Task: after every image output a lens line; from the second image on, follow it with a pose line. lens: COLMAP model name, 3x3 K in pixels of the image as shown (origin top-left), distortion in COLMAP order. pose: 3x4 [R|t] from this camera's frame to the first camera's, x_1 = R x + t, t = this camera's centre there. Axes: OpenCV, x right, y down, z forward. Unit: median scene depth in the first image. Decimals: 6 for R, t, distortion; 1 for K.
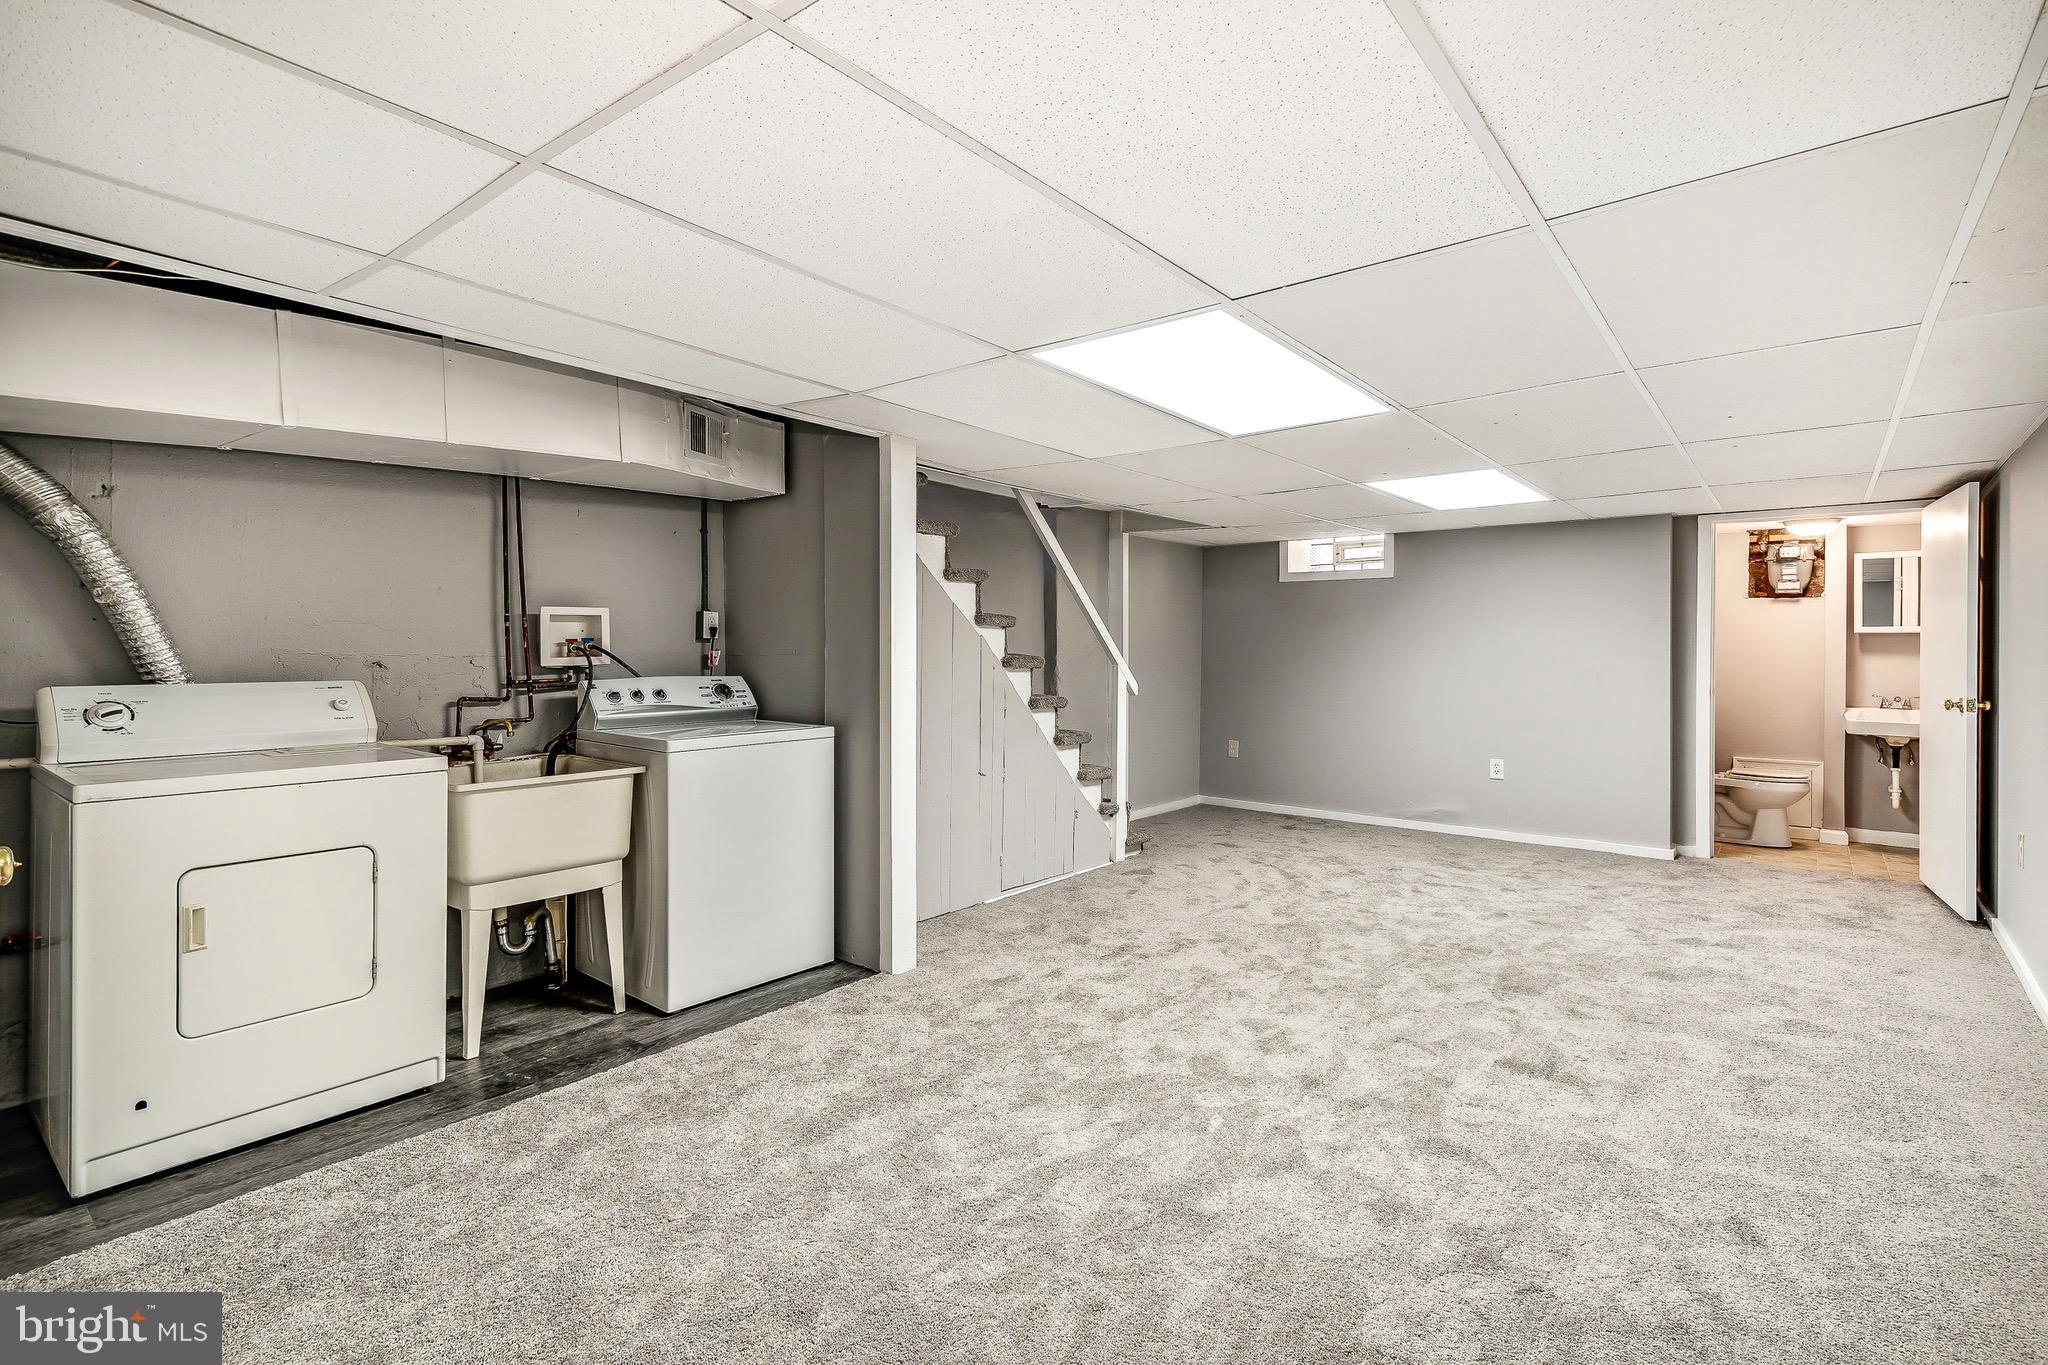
lens RADIAL K [[972.7, 0, 1029.0], [0, 972.7, 663.0], [0, 0, 1]] dist [0.002154, 0.000382]
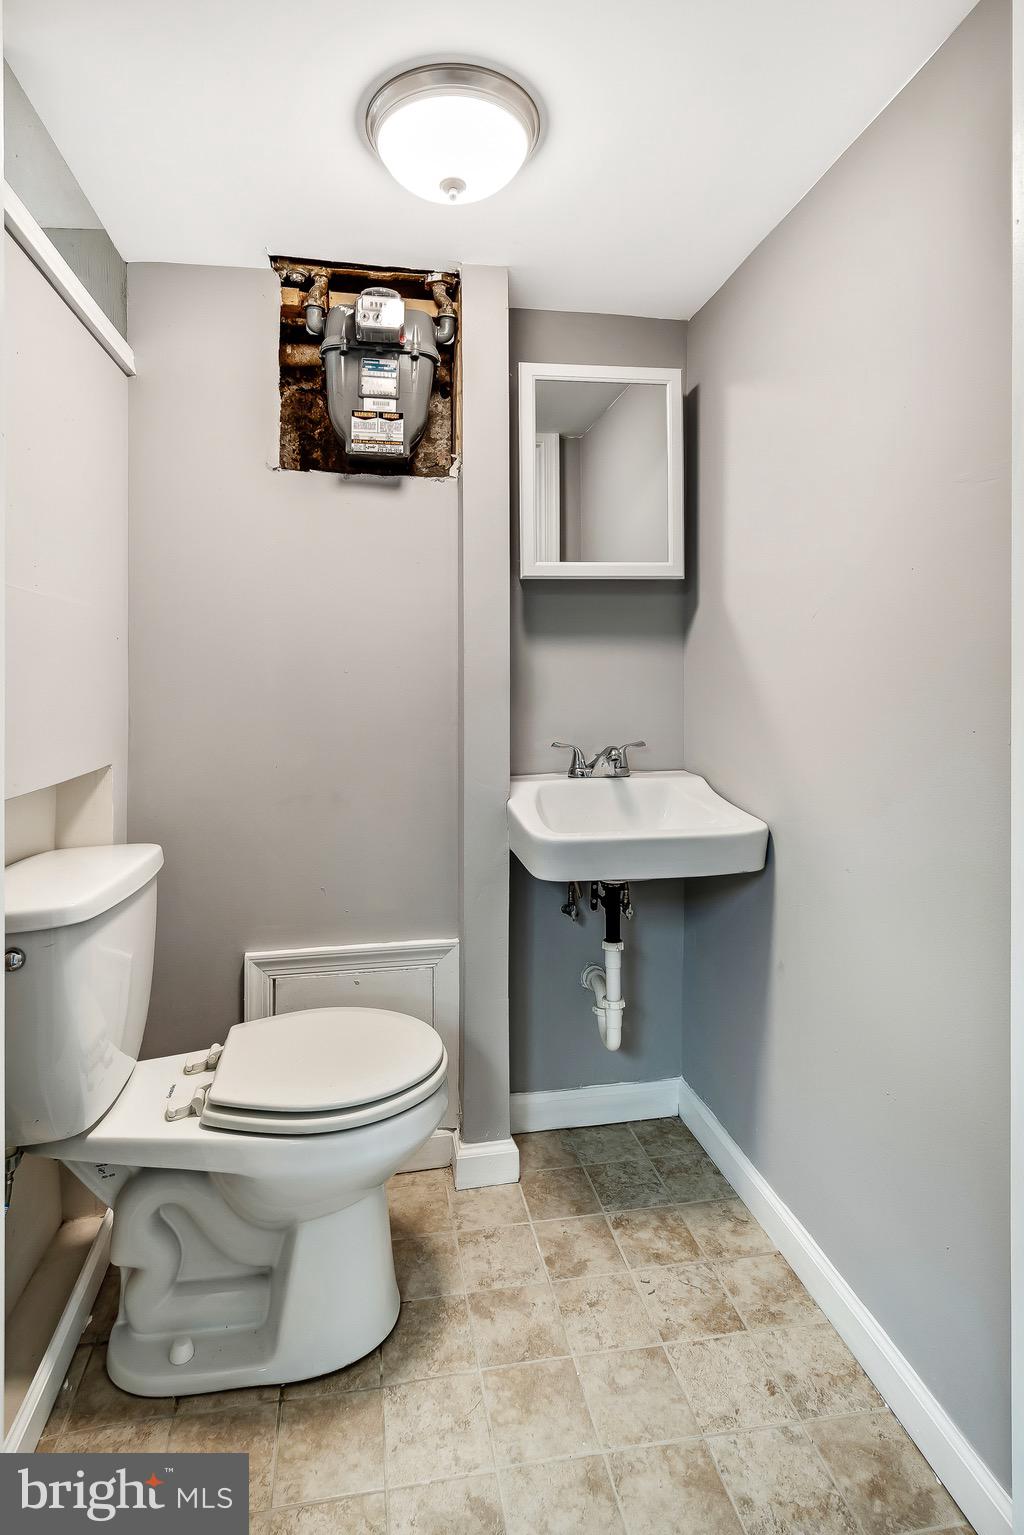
lens RADIAL K [[674.8, 0, 515.7], [0, 674.8, 764.5], [0, 0, 1]] dist [0.005636, 0.000109]
pose [[0.600865, 0.000903, 0.799350, 0.622214], [0.008469, 0.999936, -0.007496, 0.040438], [-0.799306, 0.011273, 0.600819, 0.823481]]
